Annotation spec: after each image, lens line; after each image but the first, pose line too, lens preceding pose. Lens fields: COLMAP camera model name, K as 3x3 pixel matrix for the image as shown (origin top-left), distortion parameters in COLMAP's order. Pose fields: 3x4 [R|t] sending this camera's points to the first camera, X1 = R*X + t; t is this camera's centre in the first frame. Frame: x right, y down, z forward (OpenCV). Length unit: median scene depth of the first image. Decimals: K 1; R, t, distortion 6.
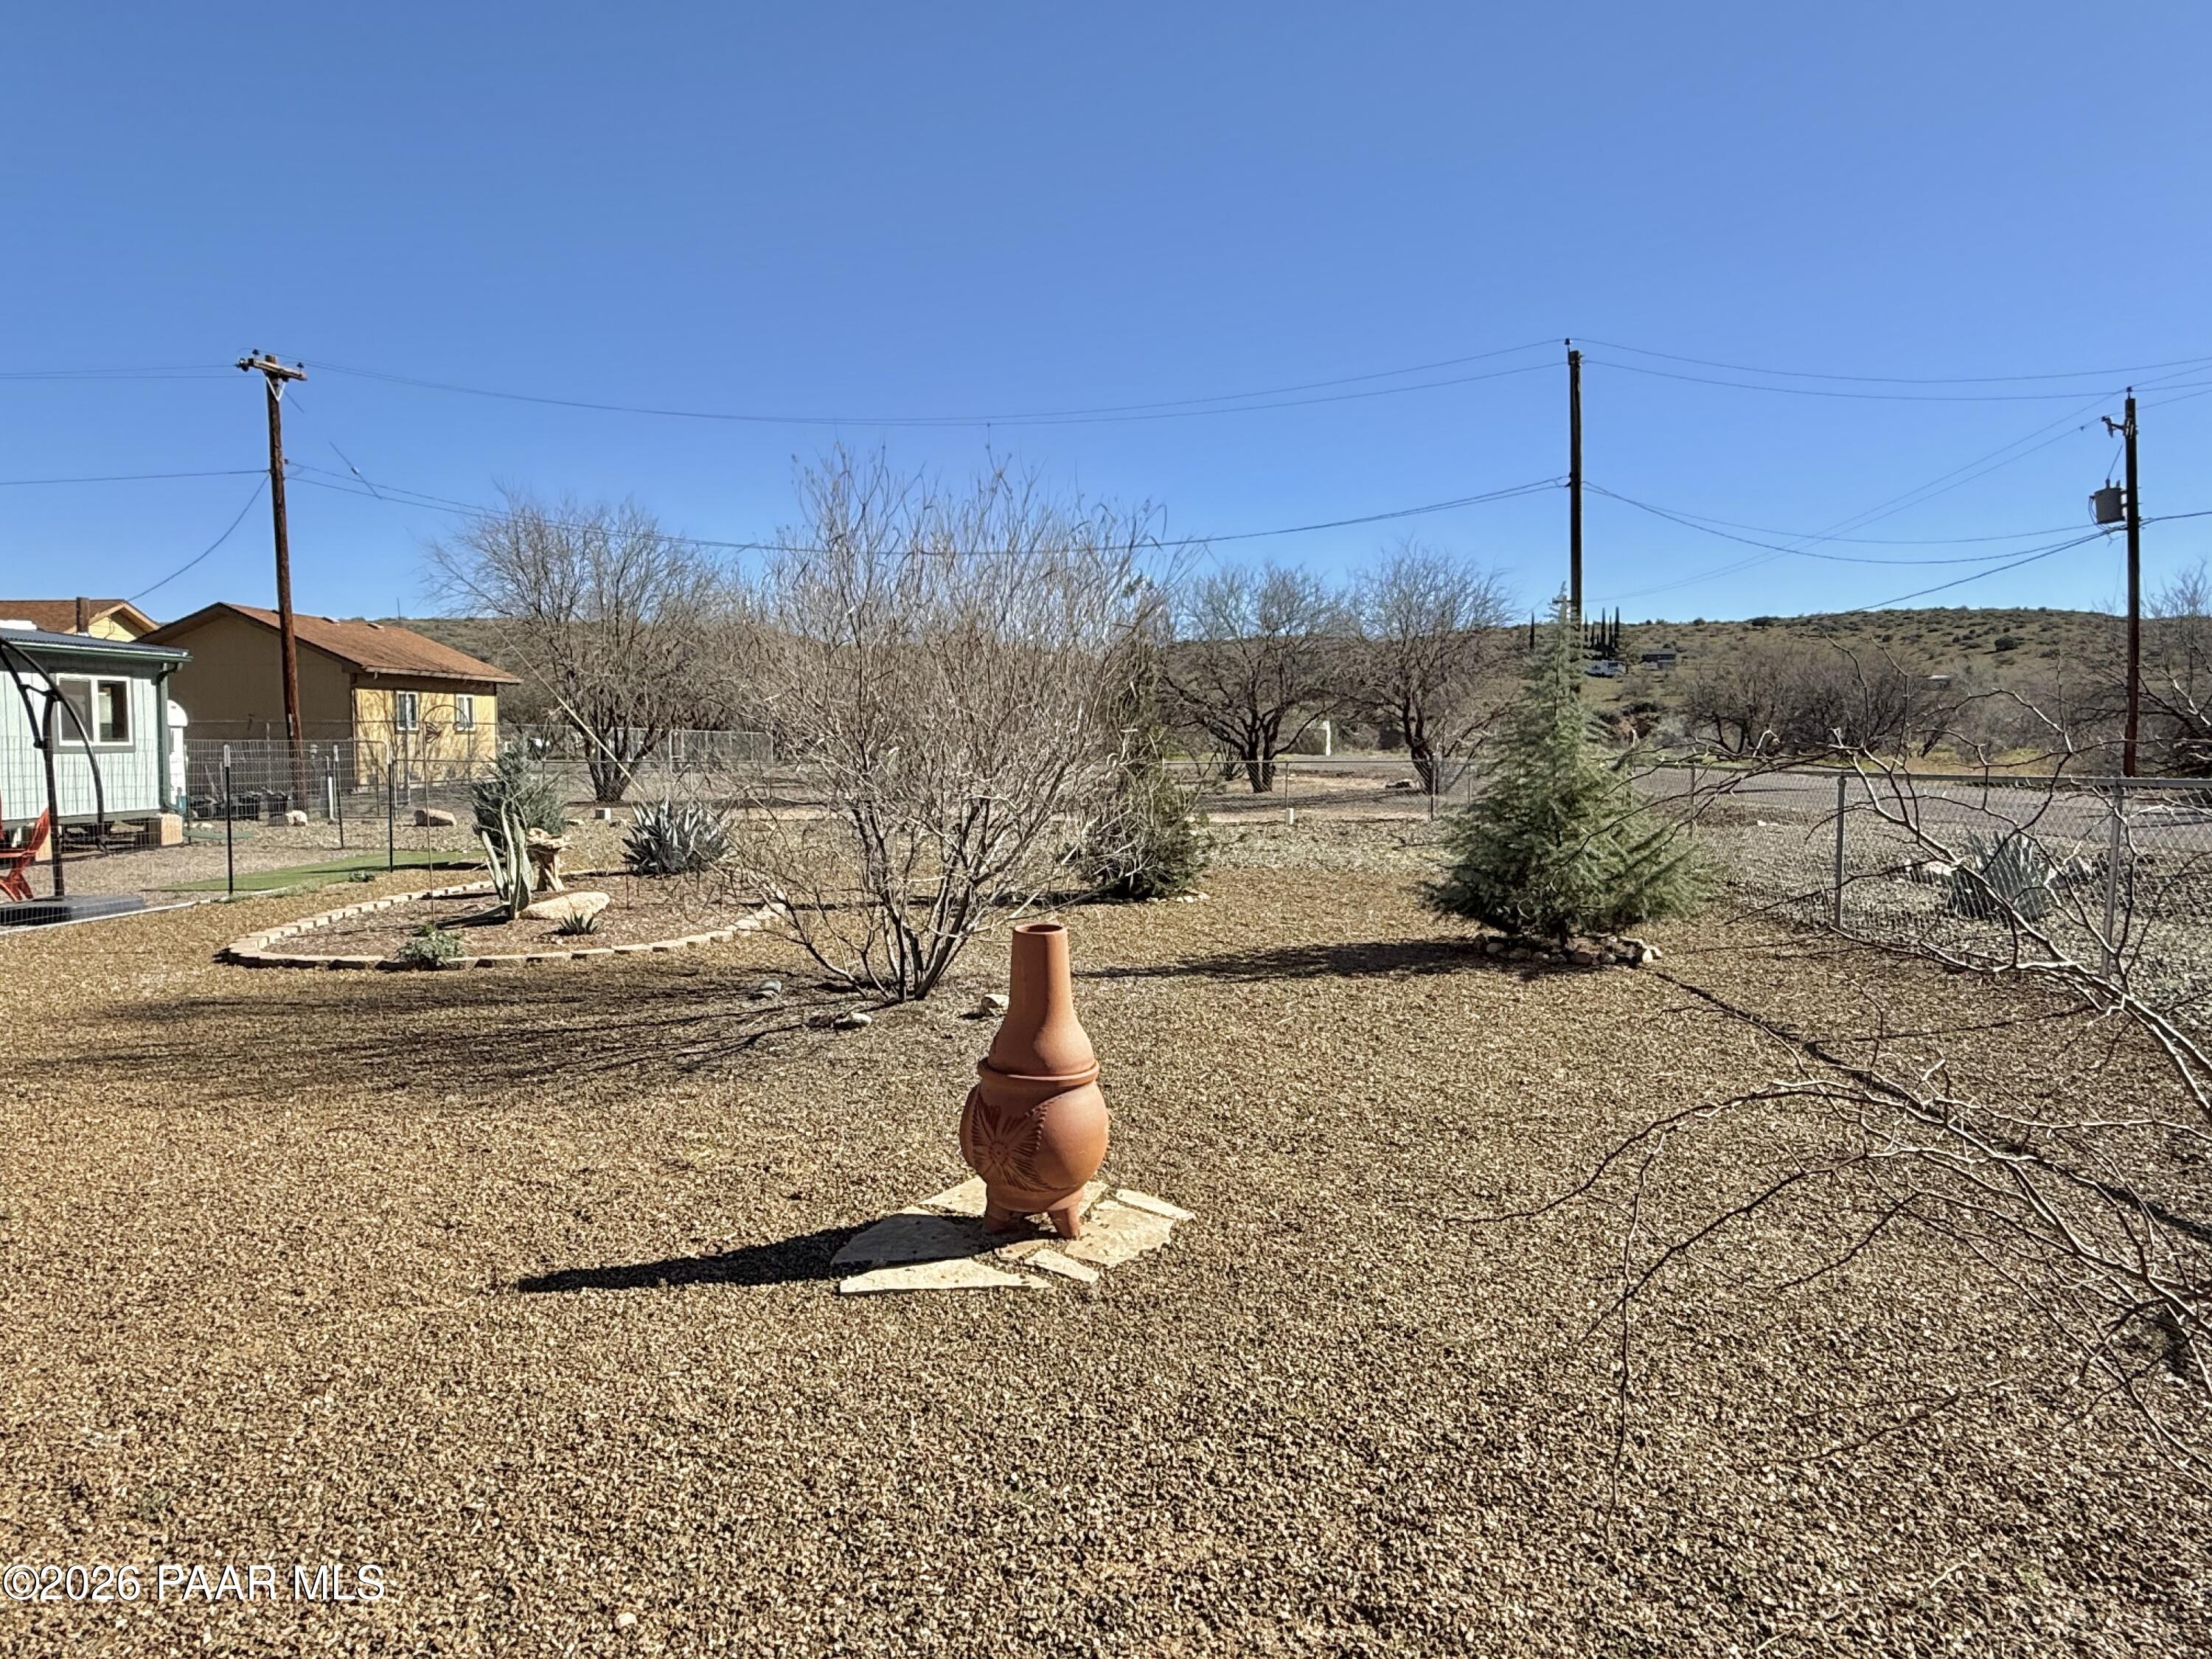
lens RADIAL K [[1381.8, 0, 1106.0], [0, 1381.8, 829.5], [0, 0, 1]] dist [0.004213, 0.001017]
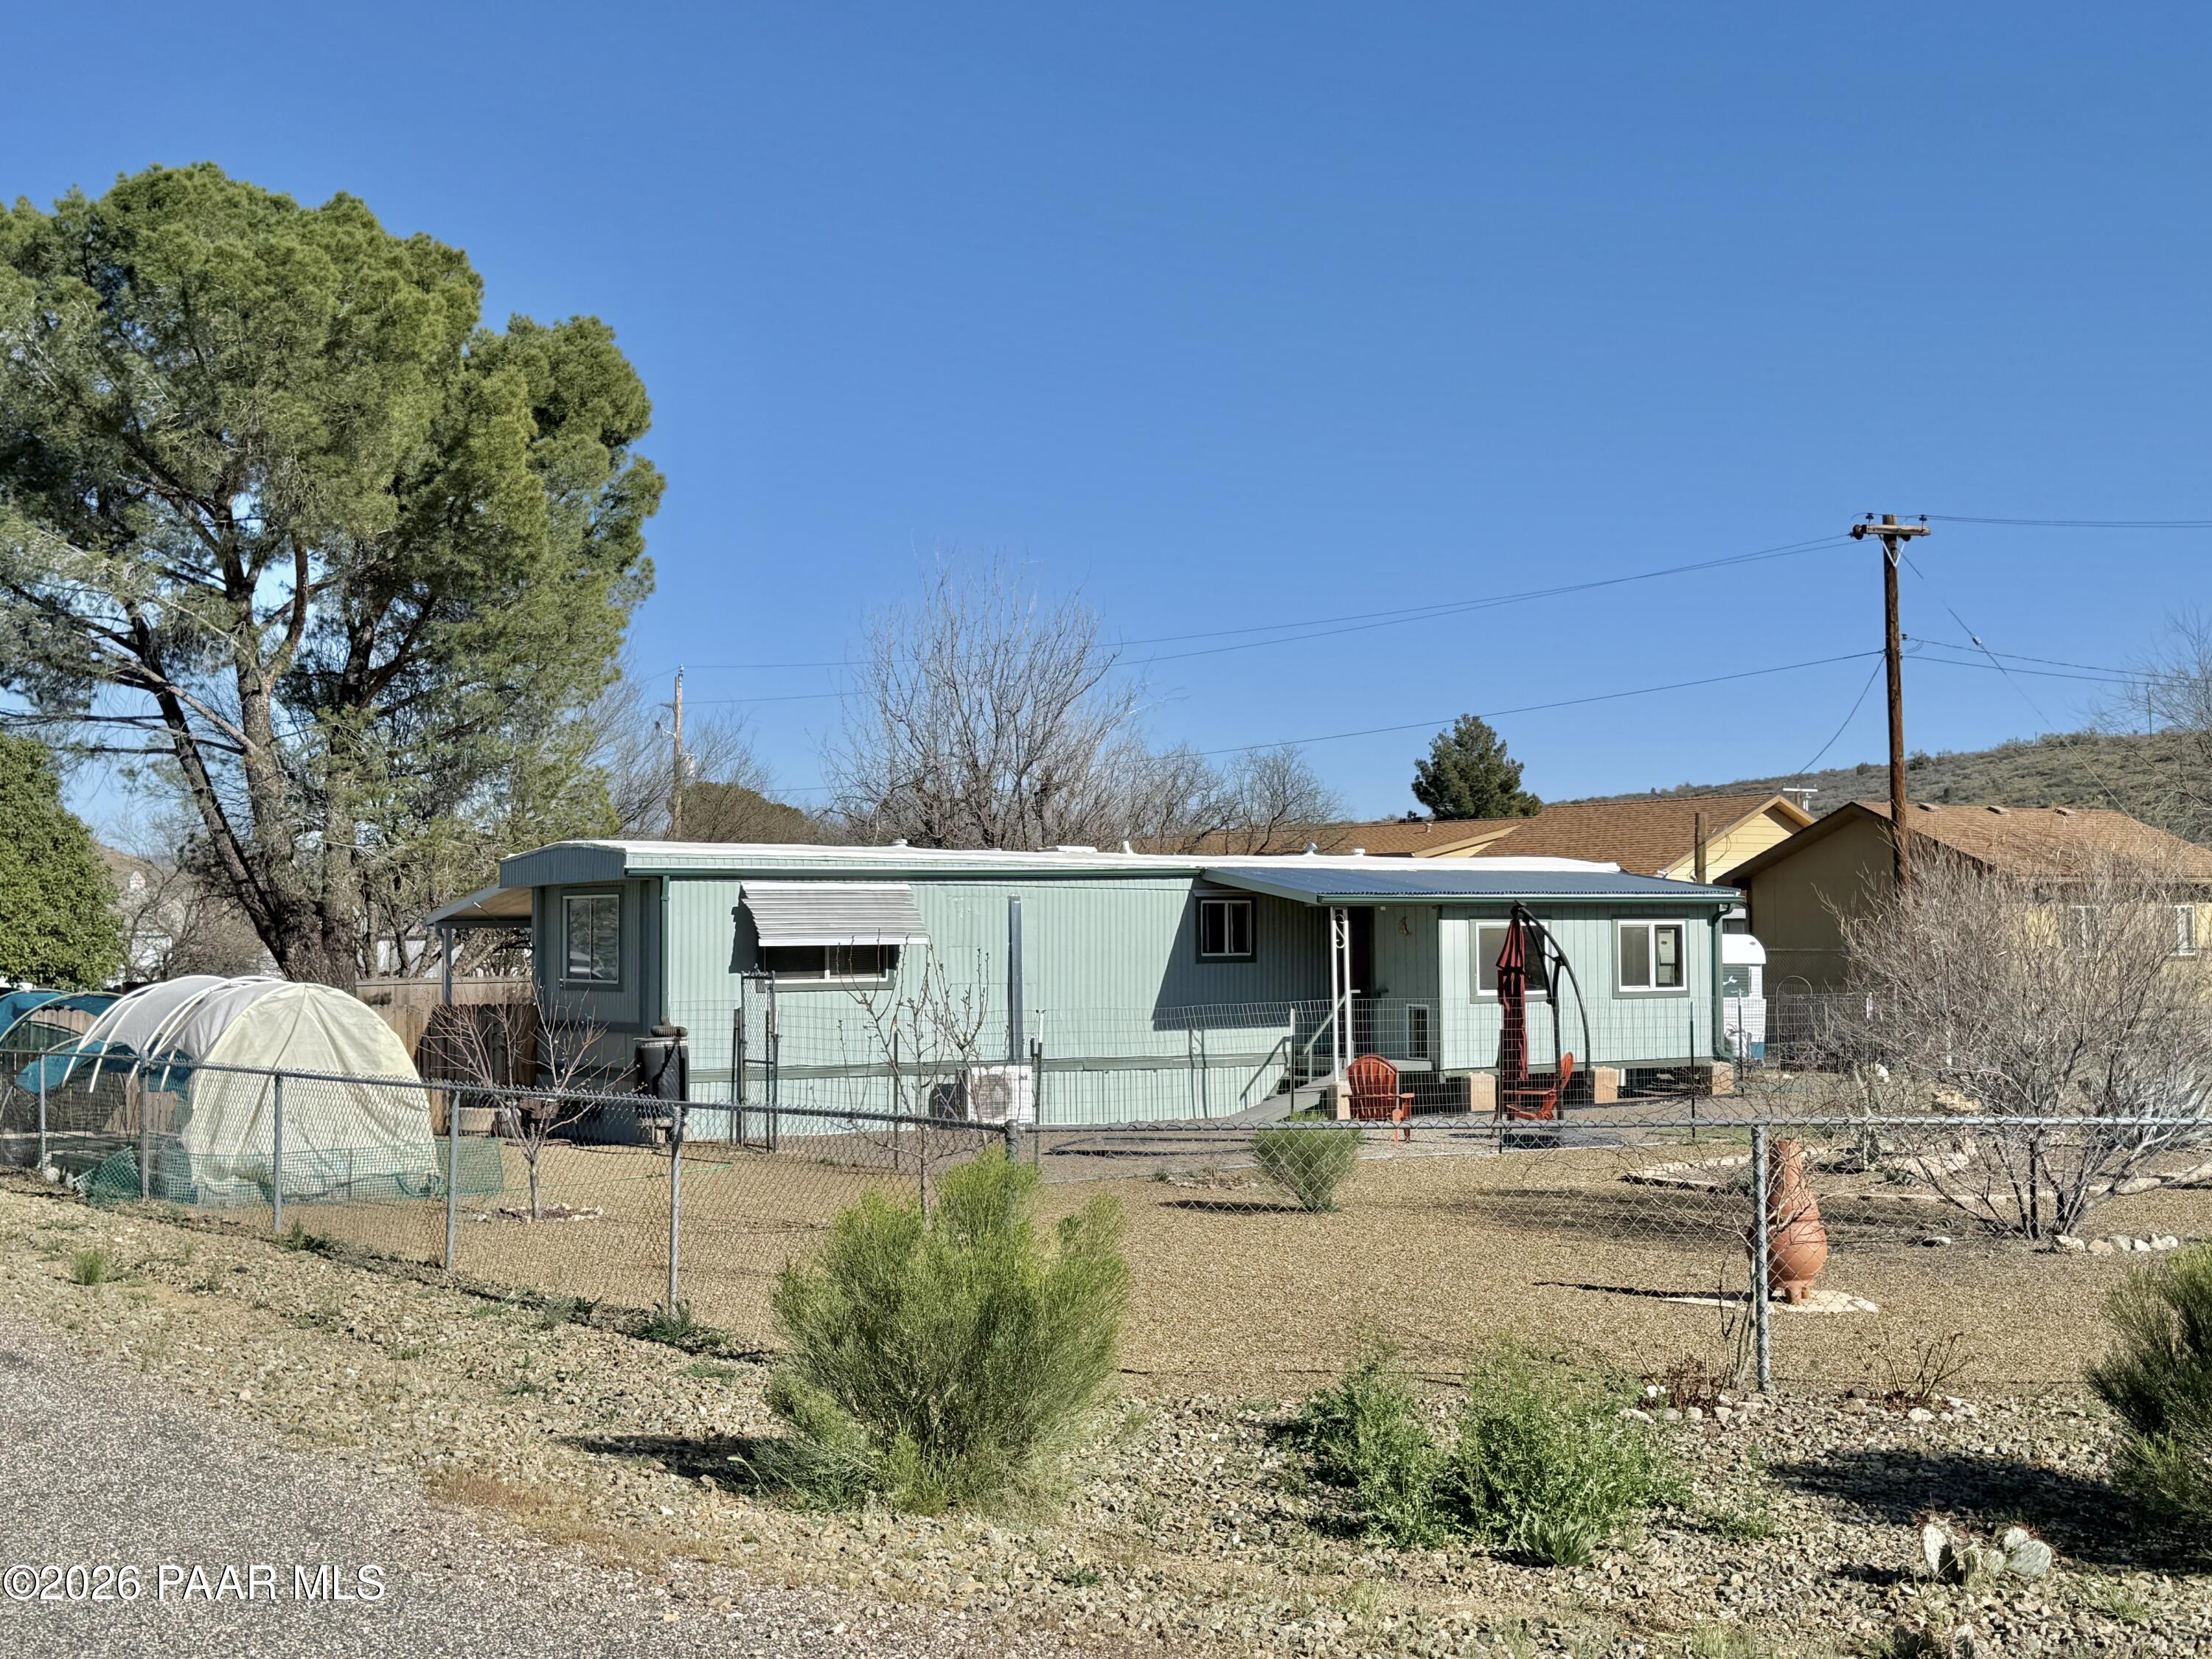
lens RADIAL K [[2544.2, 0, 1106.0], [0, 2544.2, 829.5], [0, 0, 1]] dist [0.143429, 0.002447]
pose [[0.605989, -0.039800, -0.794477, 0.911858], [-0.044850, 0.995449, -0.084078, -0.006140], [0.794208, 0.086582, 0.601446, -0.785427]]
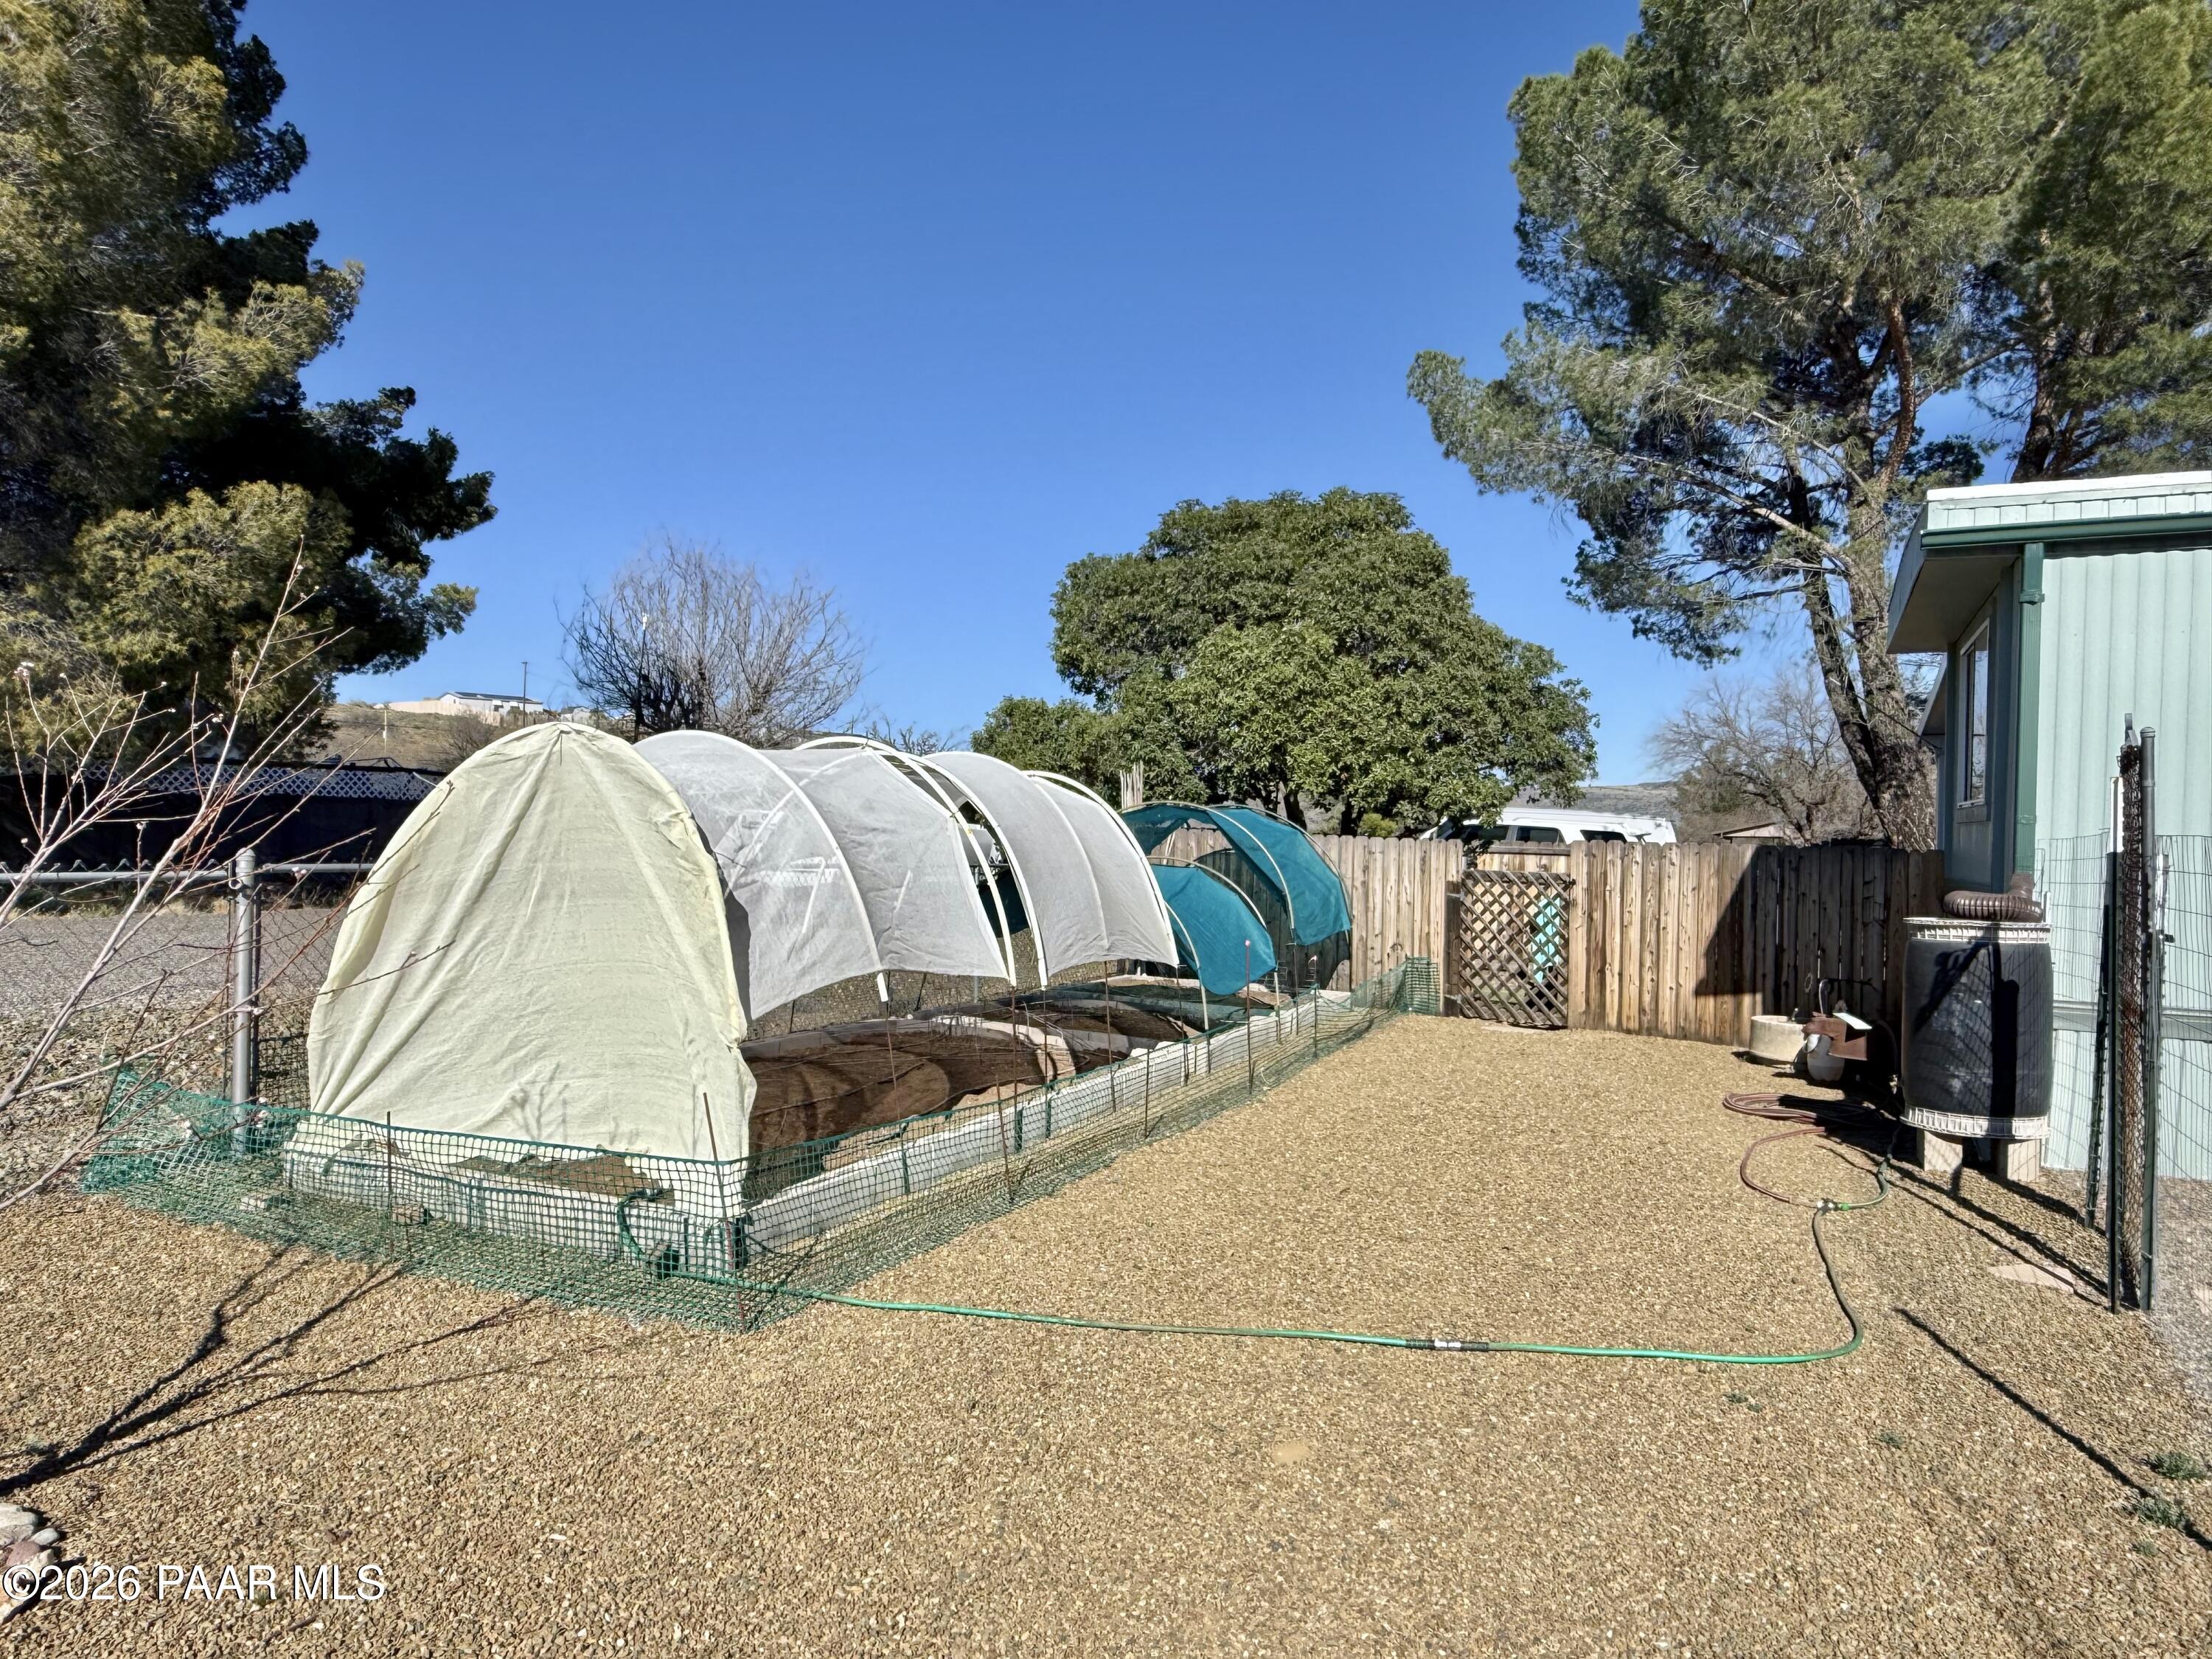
lens RADIAL K [[1480.2, 0, 1103.4], [0, 1480.2, 845.0], [0, 0, 1]] dist [0.001454, 0.000517]
pose [[-0.372635, 0.002517, -0.927975, -0.792057], [-0.077031, 0.996461, 0.033635, -0.019403], [0.924775, 0.084016, -0.371122, 0.379579]]
